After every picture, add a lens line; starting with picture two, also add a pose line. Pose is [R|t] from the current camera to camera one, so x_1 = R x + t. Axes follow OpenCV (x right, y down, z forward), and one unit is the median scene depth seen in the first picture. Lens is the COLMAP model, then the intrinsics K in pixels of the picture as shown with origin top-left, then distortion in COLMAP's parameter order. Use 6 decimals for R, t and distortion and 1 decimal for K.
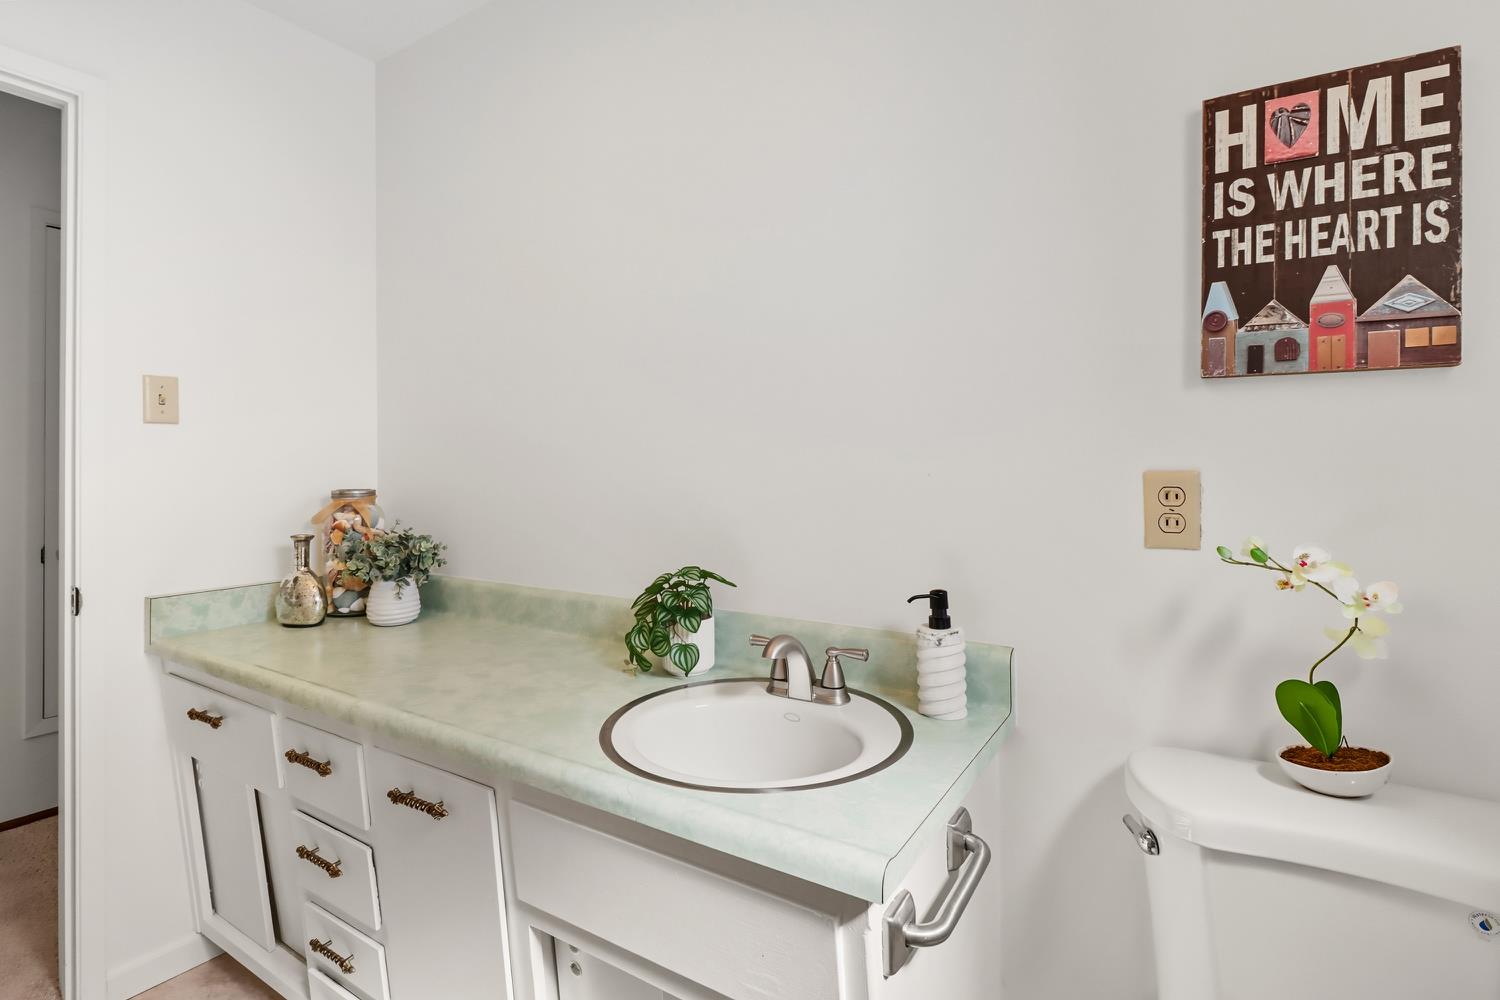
lens RADIAL K [[704.7, 0, 749.1], [0, 704.7, 480.9], [0, 0, 1]] dist [0.023405, -0.015904]
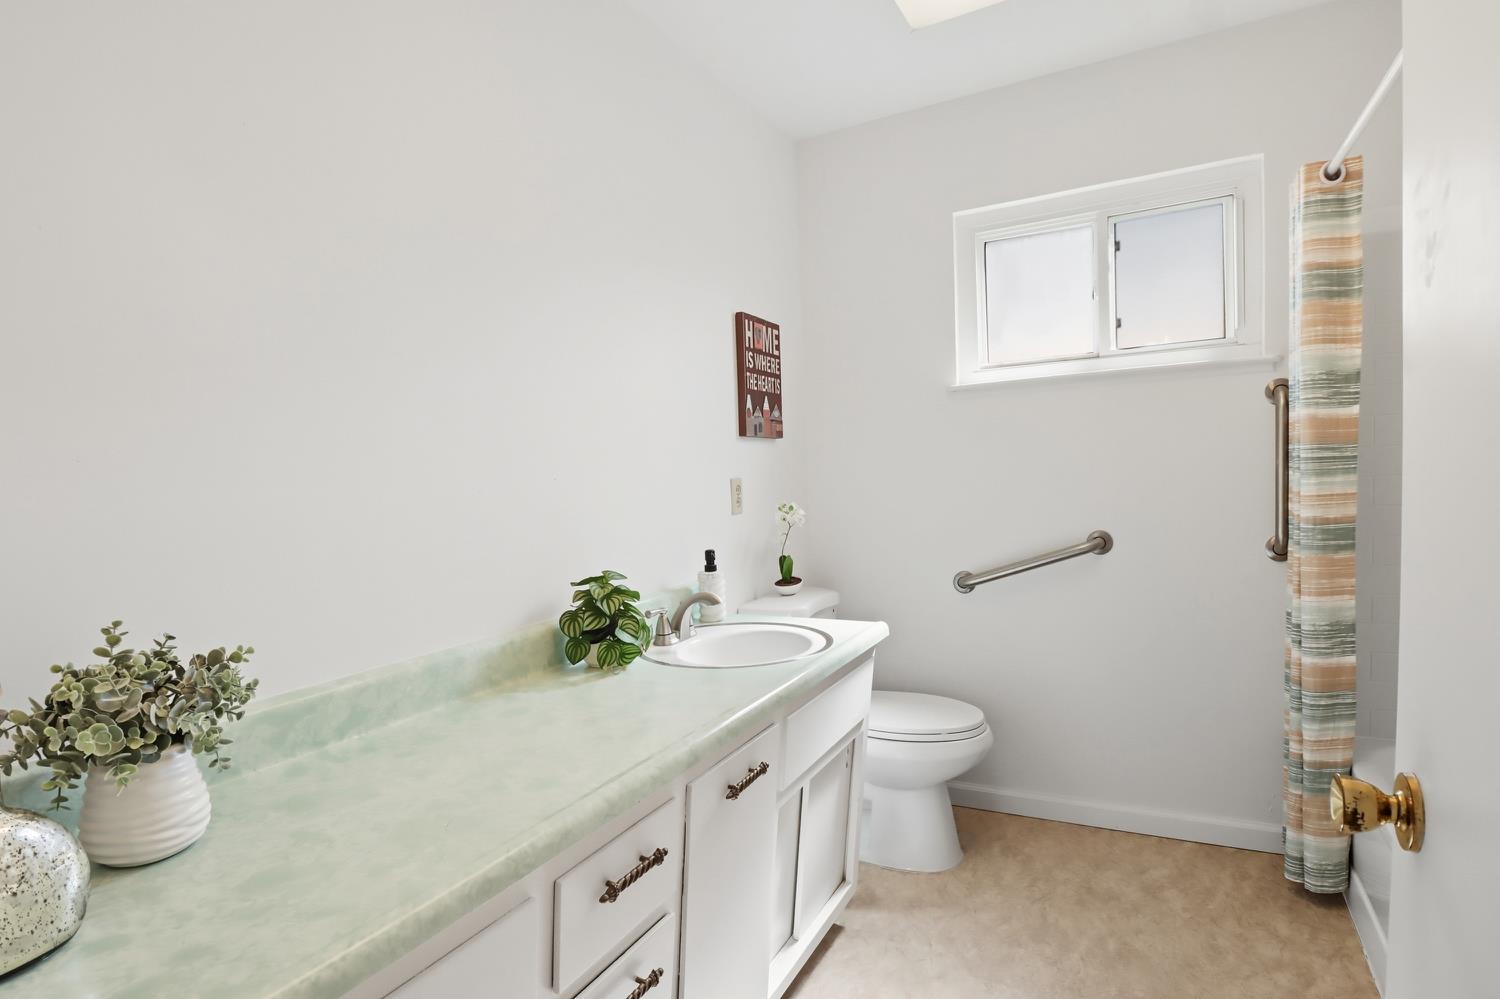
lens RADIAL K [[704.7, 0, 749.1], [0, 704.7, 480.4], [0, 0, 1]] dist [0.023405, -0.015904]
pose [[-0.037143, -0.025389, 0.998987, -1.578889], [0.017363, 0.999510, 0.026047, -0.062641], [-0.999159, 0.018313, -0.036684, 1.069271]]
